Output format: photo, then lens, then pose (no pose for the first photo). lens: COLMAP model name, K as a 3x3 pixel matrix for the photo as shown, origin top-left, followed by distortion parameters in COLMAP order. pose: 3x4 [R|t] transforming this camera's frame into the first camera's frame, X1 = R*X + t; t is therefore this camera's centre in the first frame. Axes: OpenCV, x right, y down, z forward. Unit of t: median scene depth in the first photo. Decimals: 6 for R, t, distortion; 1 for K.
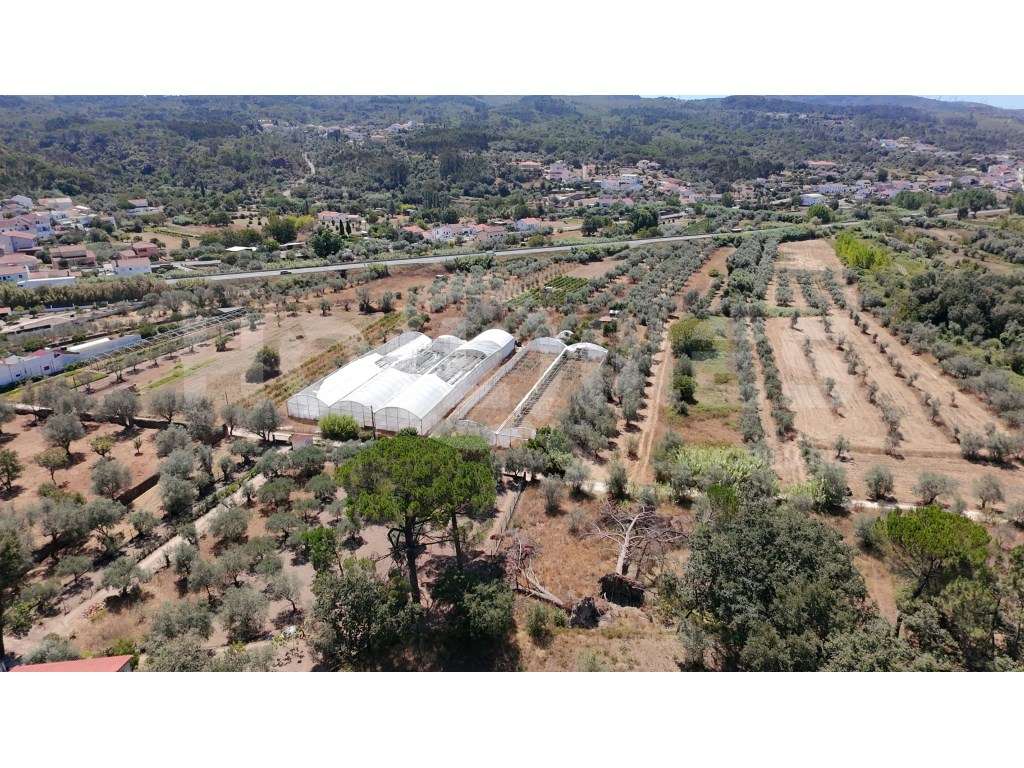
lens RADIAL K [[656.7, 0, 512.0], [0, 656.7, 384.0], [0, 0, 1]] dist [0.011708, 0.000987]
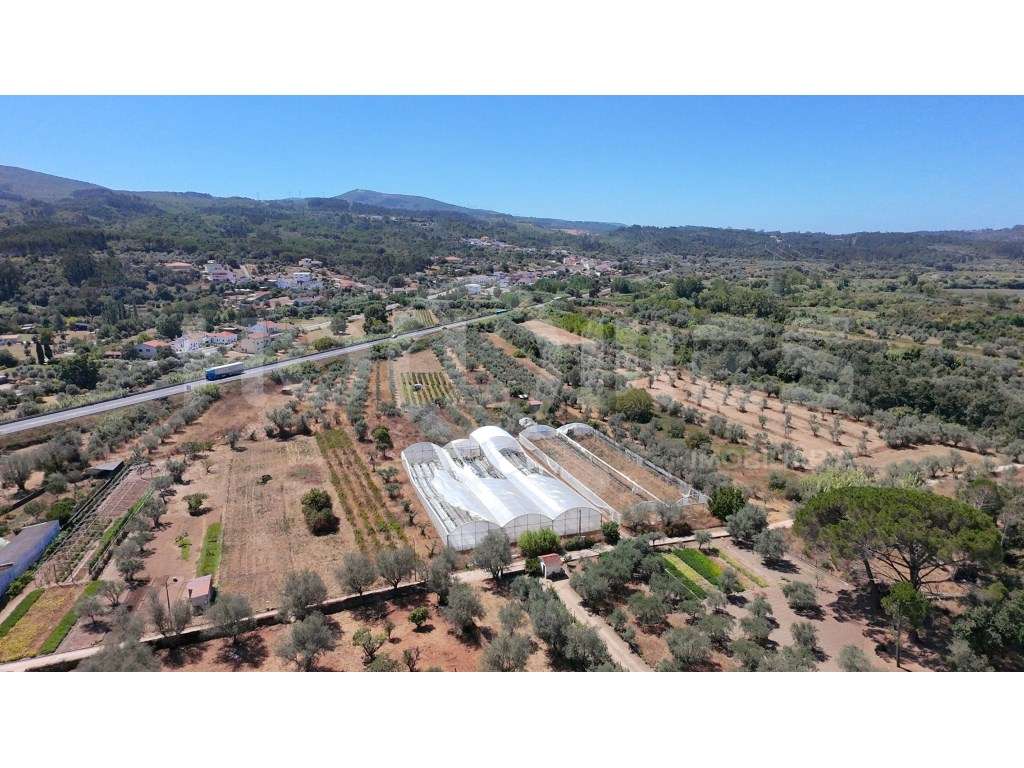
lens RADIAL K [[655.8, 0, 517.6], [0, 655.8, 382.1], [0, 0, 1]] dist [0.004704, 0.002008]
pose [[0.806991, -0.128461, 0.576423, -0.145794], [0.206900, 0.975693, -0.072218, -0.017658], [-0.553134, 0.177541, 0.813954, 0.039954]]
